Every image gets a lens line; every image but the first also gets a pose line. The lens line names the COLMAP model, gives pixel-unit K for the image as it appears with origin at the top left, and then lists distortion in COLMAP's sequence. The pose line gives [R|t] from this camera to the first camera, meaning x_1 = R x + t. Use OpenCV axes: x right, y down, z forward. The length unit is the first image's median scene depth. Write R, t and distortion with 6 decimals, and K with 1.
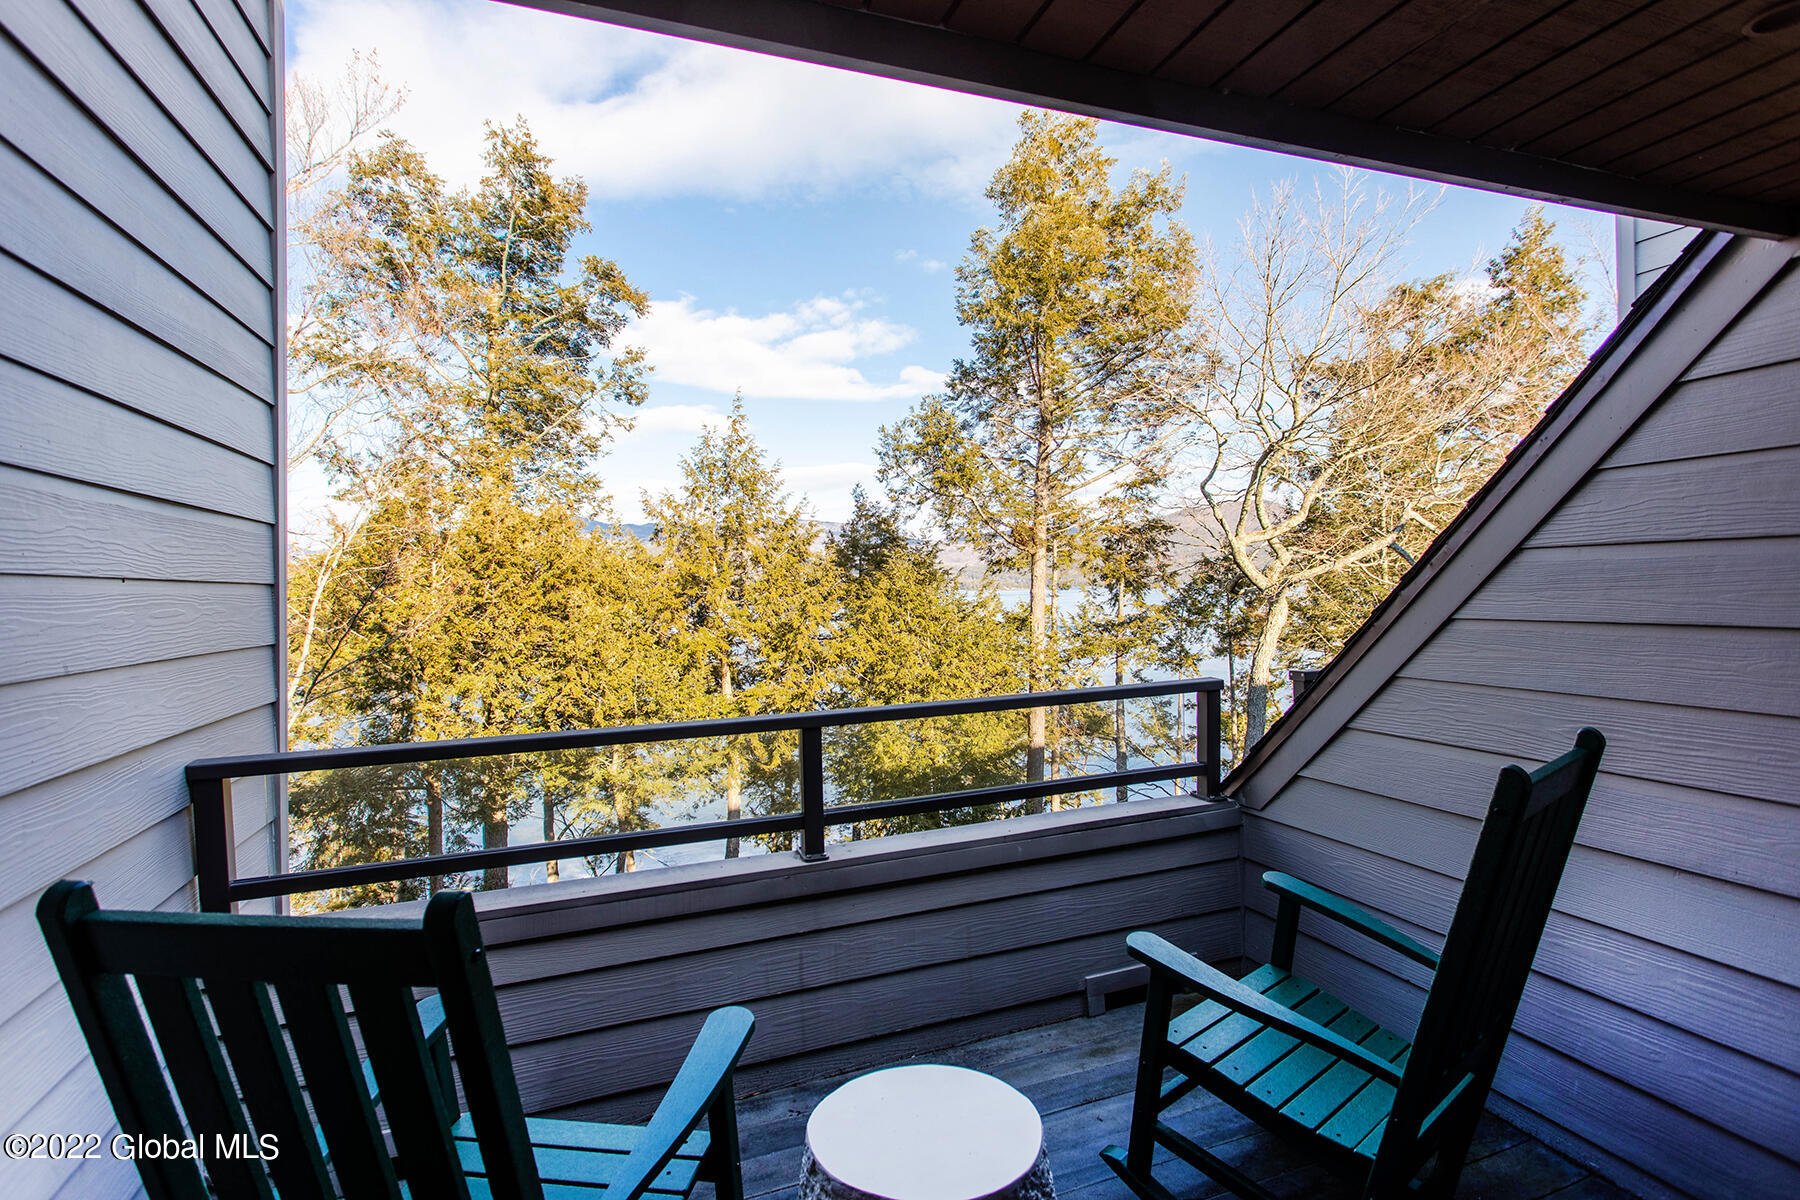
lens RADIAL K [[866.0, 0, 900.0], [0, 866.0, 600.0], [0, 0, 1]] dist [0.005754, 0.000916]
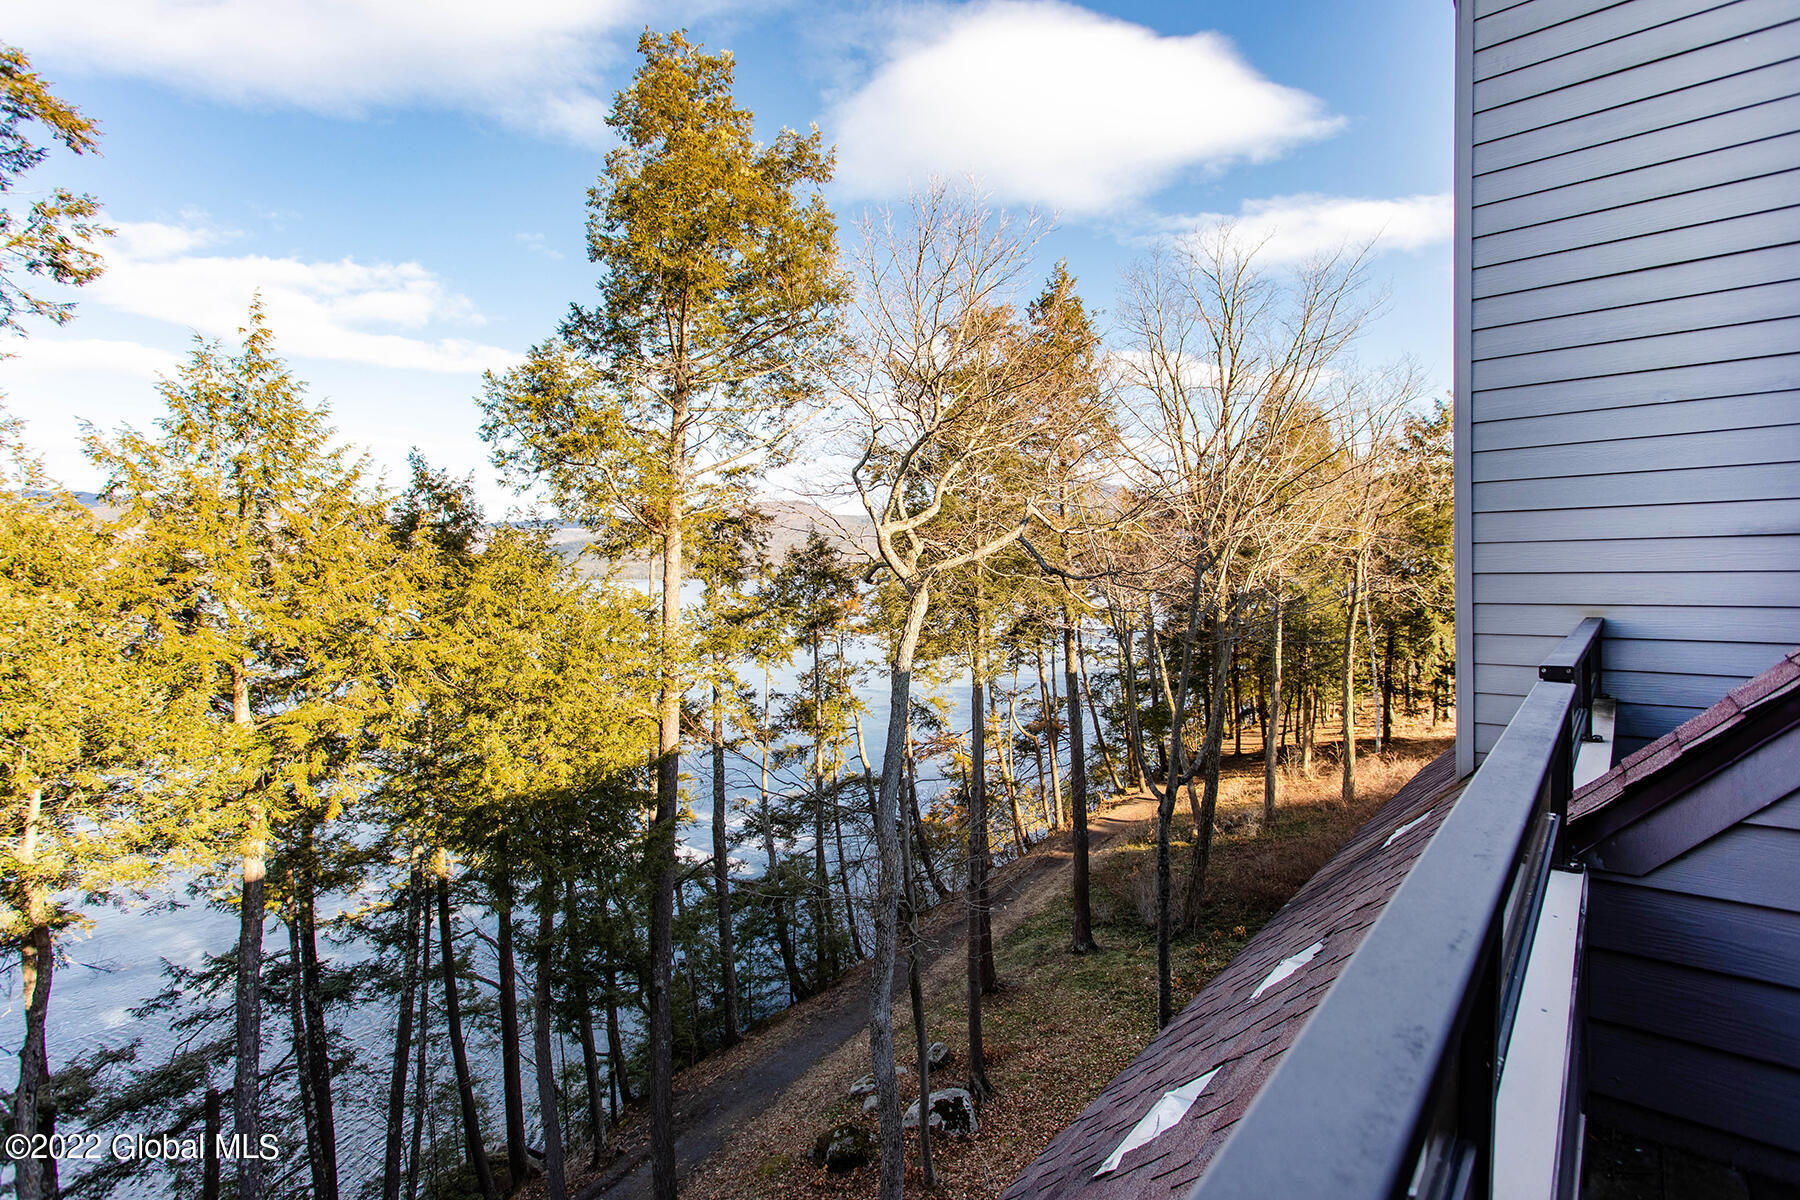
lens RADIAL K [[866.0, 0, 900.0], [0, 866.0, 600.0], [0, 0, 1]] dist [0.005754, 0.000916]
pose [[0.872856, -0.004344, 0.487958, -0.079879], [0.000123, 0.999962, 0.008681, 0.003166], [-0.487977, -0.007518, 0.872824, 0.123202]]
